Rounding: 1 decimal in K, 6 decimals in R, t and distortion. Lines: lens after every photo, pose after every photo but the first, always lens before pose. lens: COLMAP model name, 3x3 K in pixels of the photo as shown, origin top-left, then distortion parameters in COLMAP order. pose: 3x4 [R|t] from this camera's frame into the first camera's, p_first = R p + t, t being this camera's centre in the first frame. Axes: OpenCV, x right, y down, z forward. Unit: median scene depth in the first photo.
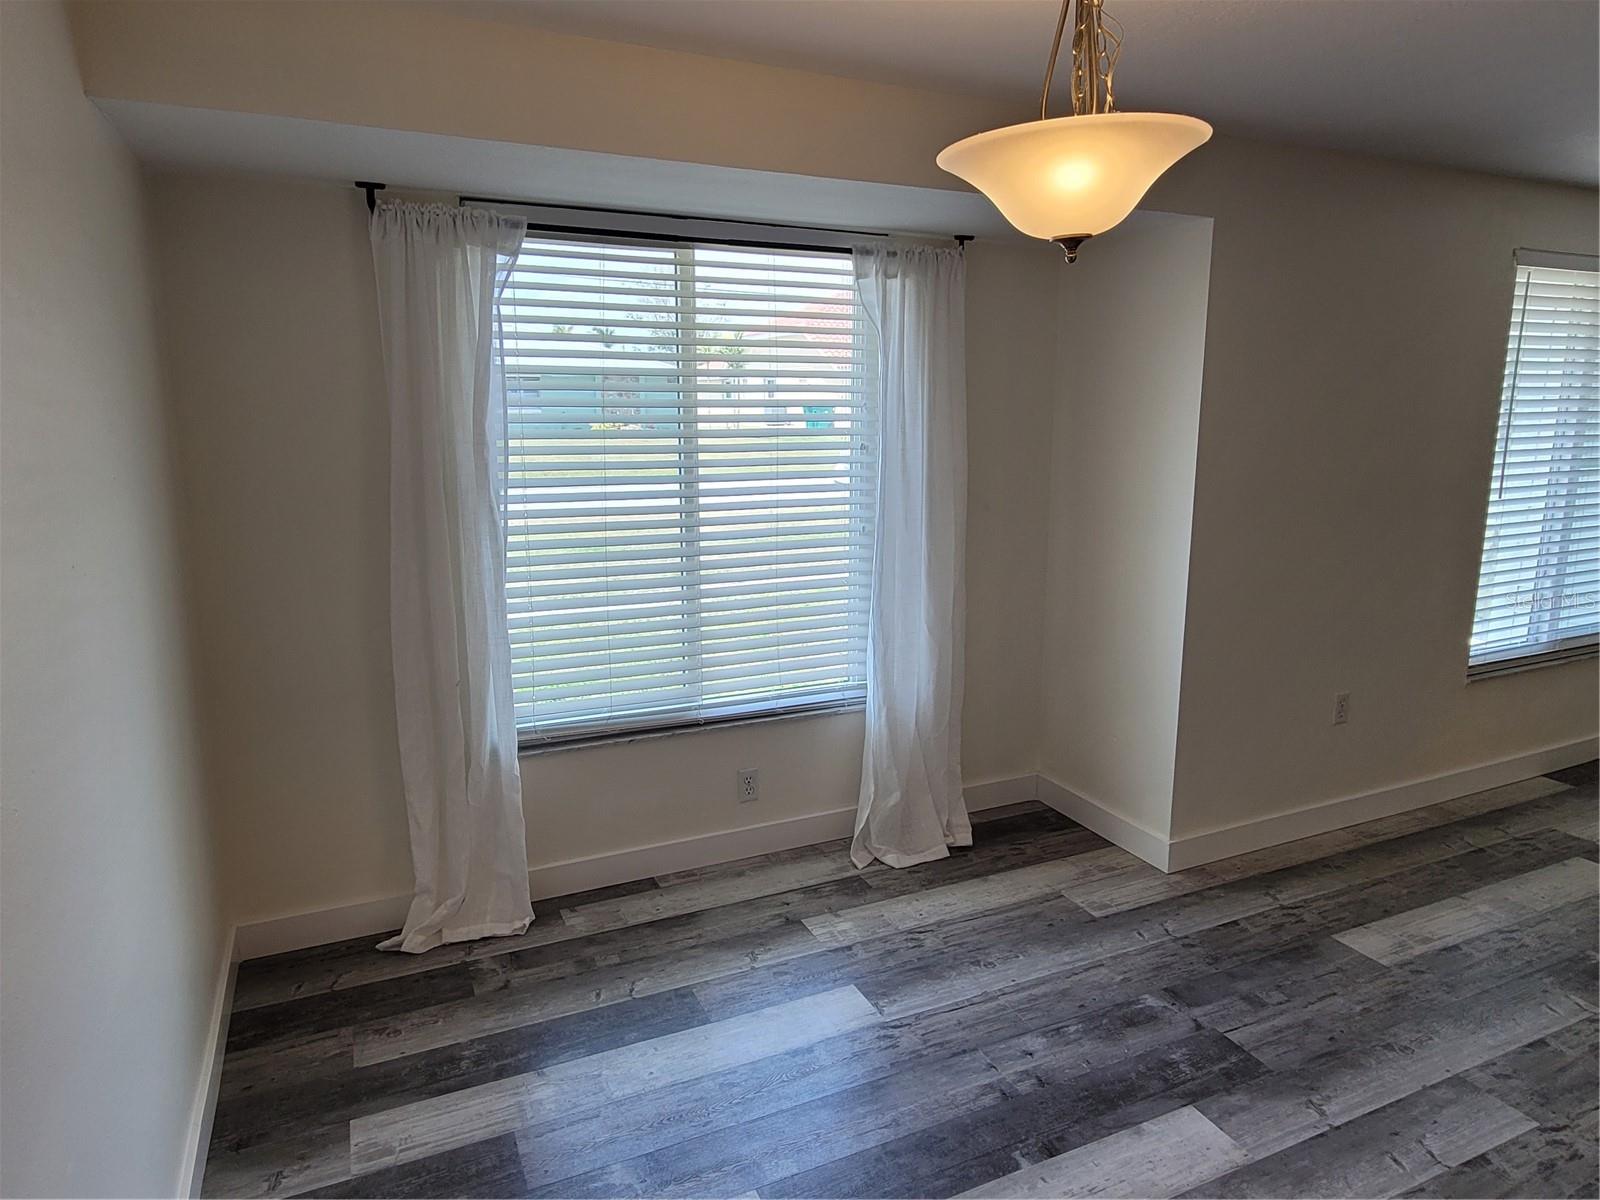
lens RADIAL K [[1037.8, 0, 797.5], [0, 1037.8, 590.0], [0, 0, 1]] dist [0.001198, 0.000203]
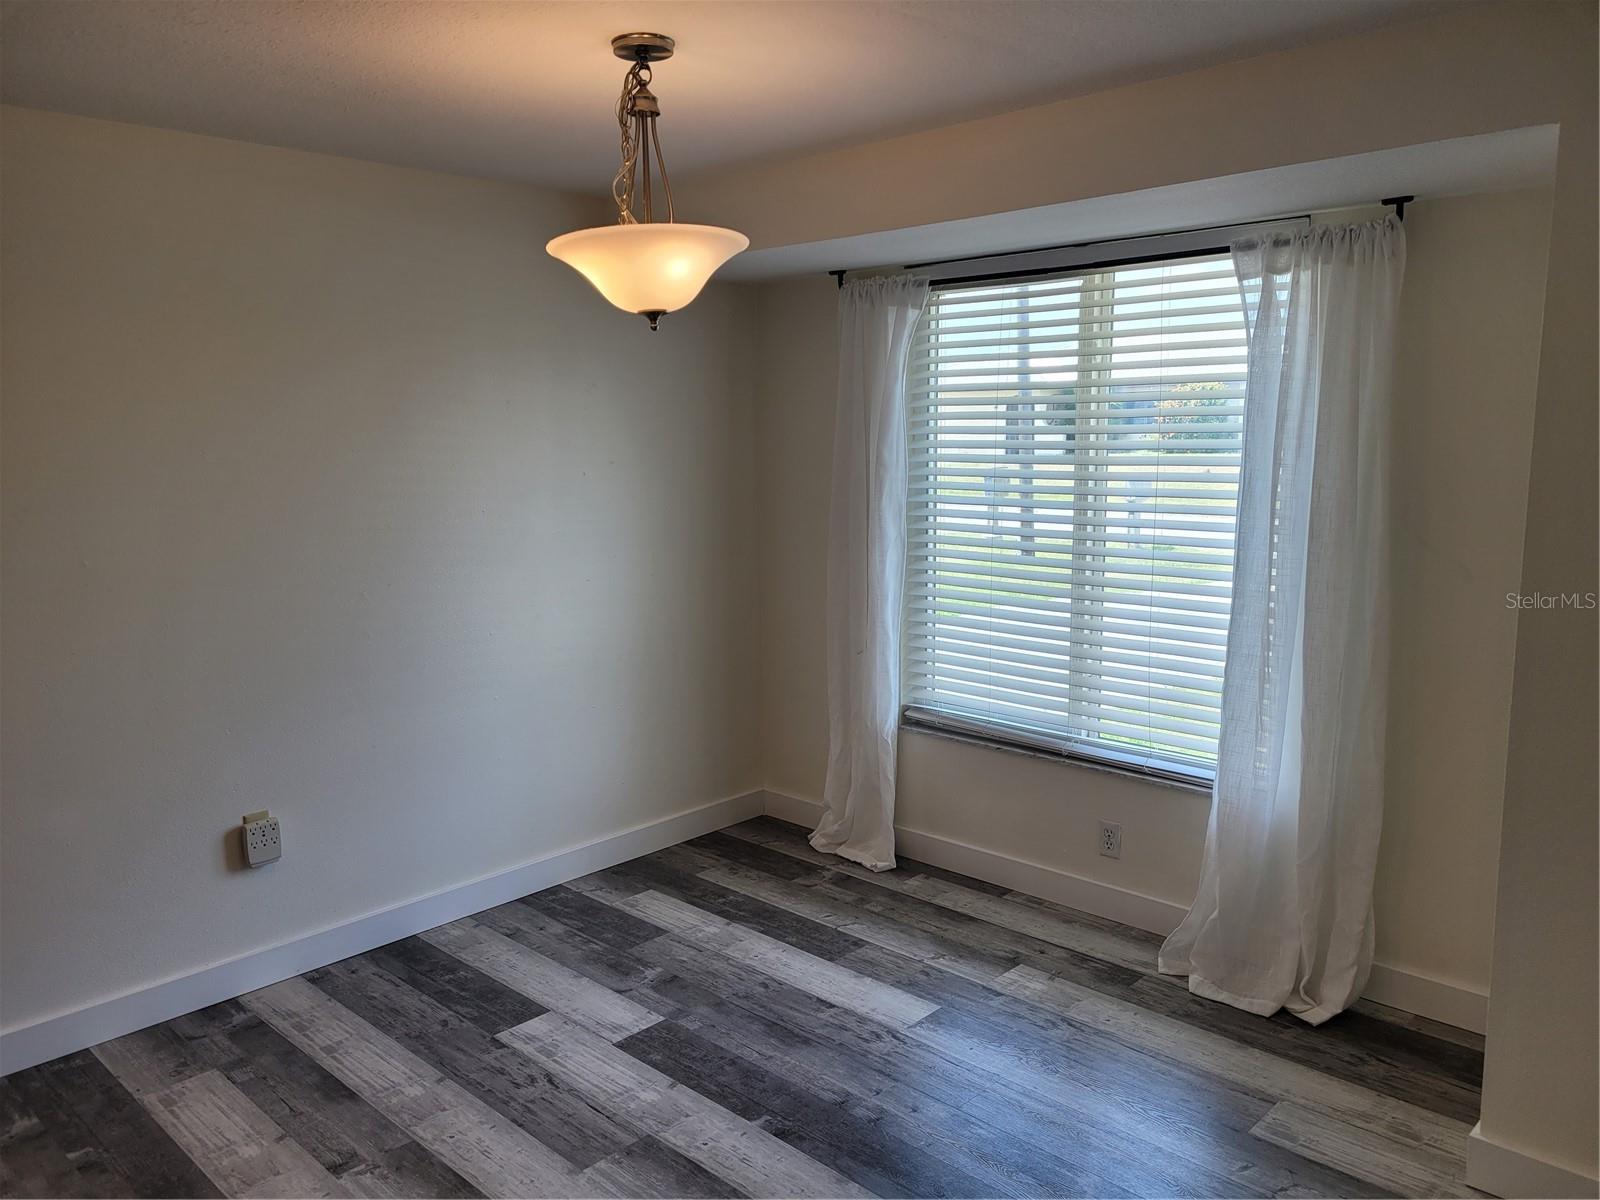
lens RADIAL K [[1311.6, 0, 793.5], [0, 1311.6, 616.0], [0, 0, 1]] dist [0.068760, -0.054730]
pose [[0.307867, 0.132382, -0.942175, 1.070311], [-0.155998, 0.983895, 0.087269, -0.074894], [0.938553, 0.120110, 0.323560, 0.374696]]
